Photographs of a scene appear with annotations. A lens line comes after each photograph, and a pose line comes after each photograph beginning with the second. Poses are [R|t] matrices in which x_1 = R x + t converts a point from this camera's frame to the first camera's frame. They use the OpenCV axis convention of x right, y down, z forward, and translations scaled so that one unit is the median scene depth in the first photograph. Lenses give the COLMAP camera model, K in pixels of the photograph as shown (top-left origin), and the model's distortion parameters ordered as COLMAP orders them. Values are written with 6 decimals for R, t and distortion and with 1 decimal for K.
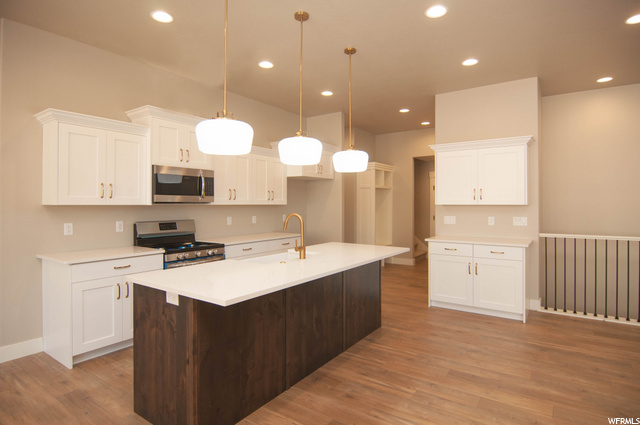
lens RADIAL K [[355.2, 0, 308.6], [0, 355.2, 221.8], [0, 0, 1]] dist [0.014702, -0.000294]
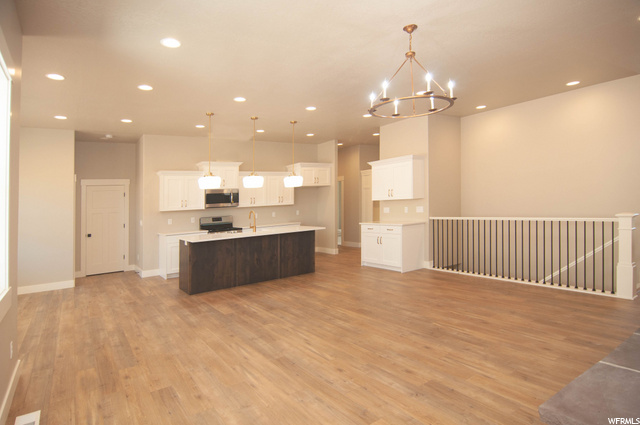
lens RADIAL K [[355.9, 0, 320.0], [0, 355.9, 212.5], [0, 0, 1]] dist [-0.004464, -0.001621]
pose [[0.942268, -0.036254, -0.332891, 0.760017], [0.032810, 0.999334, -0.015963, 0.024058], [0.333248, 0.004119, 0.942830, -0.625990]]
